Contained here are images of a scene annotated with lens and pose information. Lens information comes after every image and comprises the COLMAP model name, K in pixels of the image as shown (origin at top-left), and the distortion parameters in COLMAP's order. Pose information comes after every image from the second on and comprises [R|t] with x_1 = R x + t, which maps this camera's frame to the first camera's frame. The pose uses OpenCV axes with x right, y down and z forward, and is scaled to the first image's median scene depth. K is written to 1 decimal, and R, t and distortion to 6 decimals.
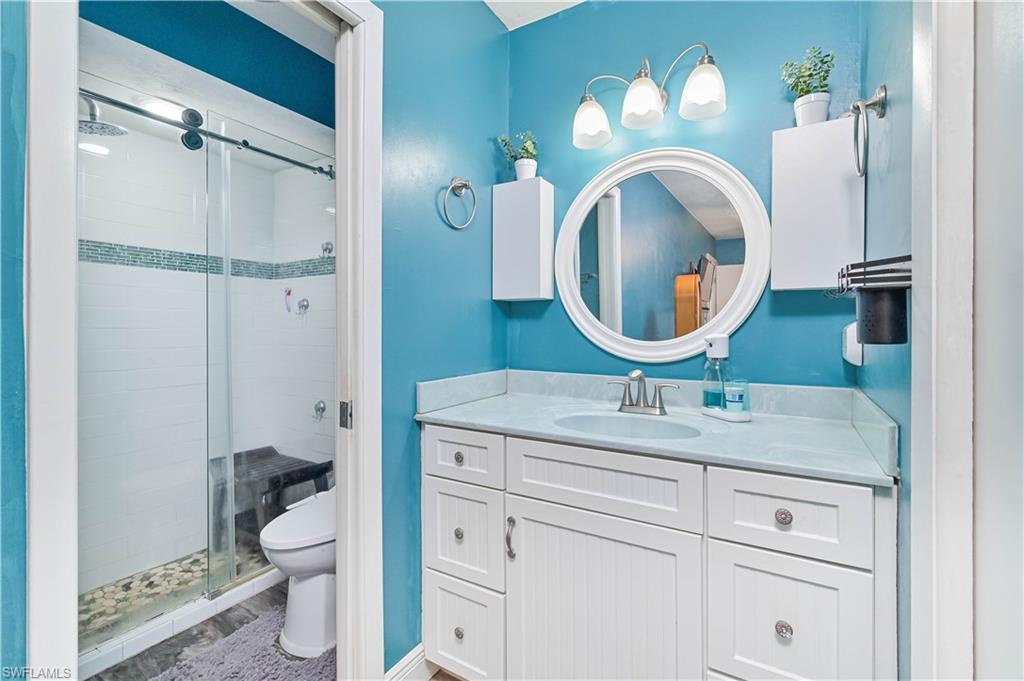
lens RADIAL K [[469.1, 0, 515.4], [0, 469.1, 333.1], [0, 0, 1]] dist [0.004599, 0.000468]
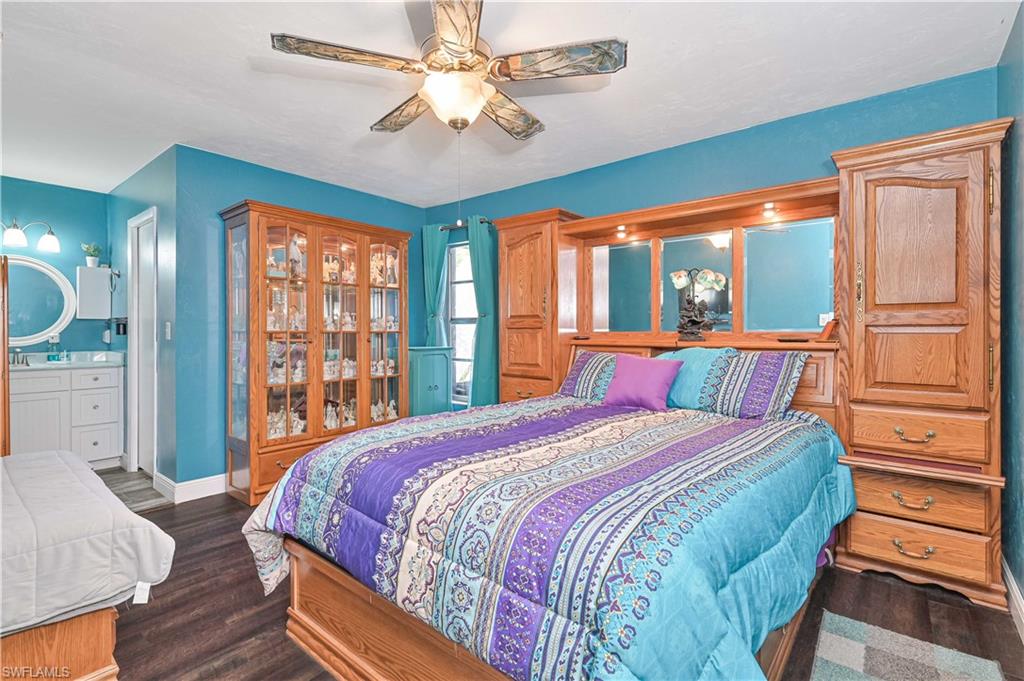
lens RADIAL K [[469.1, 0, 517.6], [0, 469.1, 339.3], [0, 0, 1]] dist [0.004599, 0.000468]
pose [[0.165868, 0.000141, 0.986148, -1.964774], [0.007460, 0.999971, -0.001398, 0.062011], [-0.986120, 0.007588, 0.165863, -2.260799]]
